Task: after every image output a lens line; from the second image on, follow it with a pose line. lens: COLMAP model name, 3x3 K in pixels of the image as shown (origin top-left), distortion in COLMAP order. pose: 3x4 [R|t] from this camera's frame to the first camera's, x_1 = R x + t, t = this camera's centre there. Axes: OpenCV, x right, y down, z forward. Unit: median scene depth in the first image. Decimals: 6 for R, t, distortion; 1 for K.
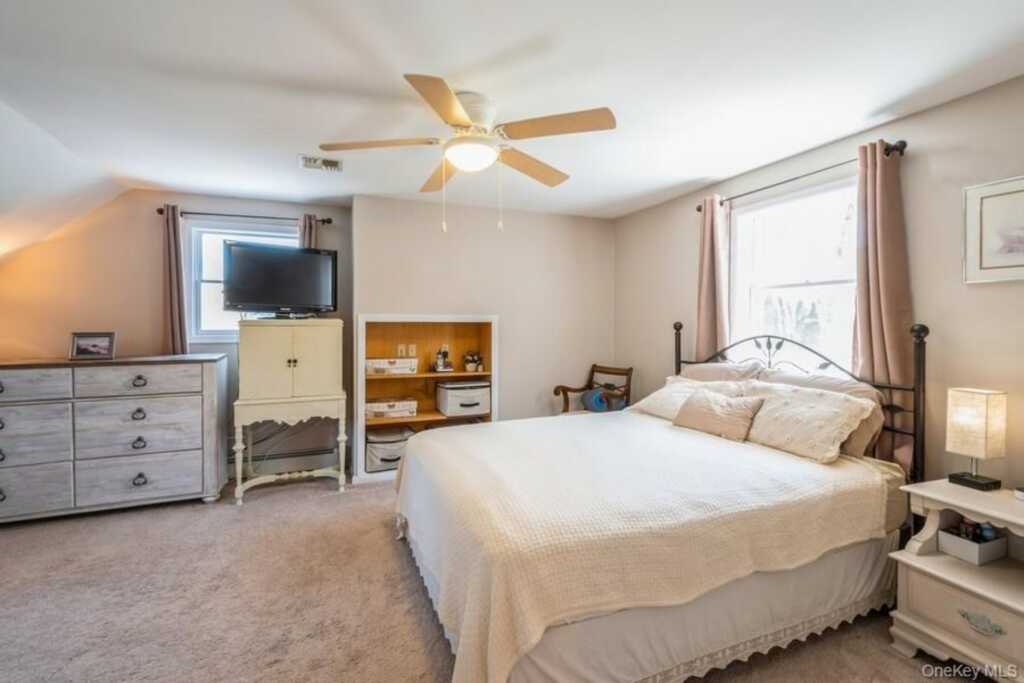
lens RADIAL K [[459.4, 0, 511.2], [0, 459.4, 327.9], [0, 0, 1]] dist [0.001592, 0.000050]
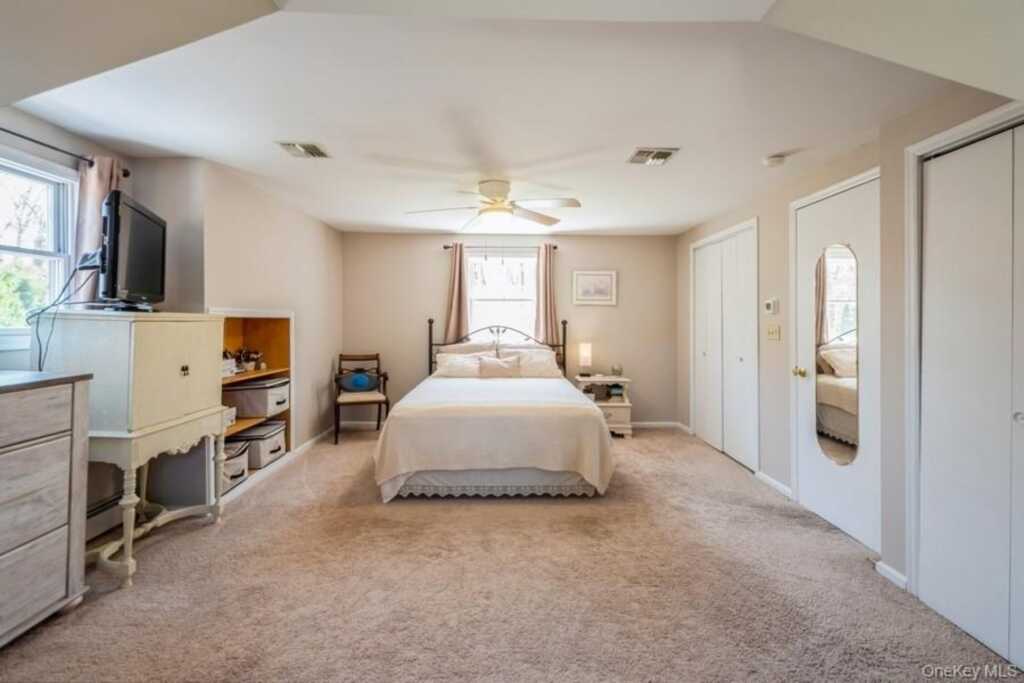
lens RADIAL K [[471.1, 0, 512.1], [0, 471.1, 318.5], [0, 0, 1]] dist [0.000415, -0.000479]
pose [[0.348023, 0.003302, 0.937480, -1.054273], [0.007153, 0.999955, -0.006178, -0.001684], [-0.937459, 0.008856, 0.347983, 0.225425]]
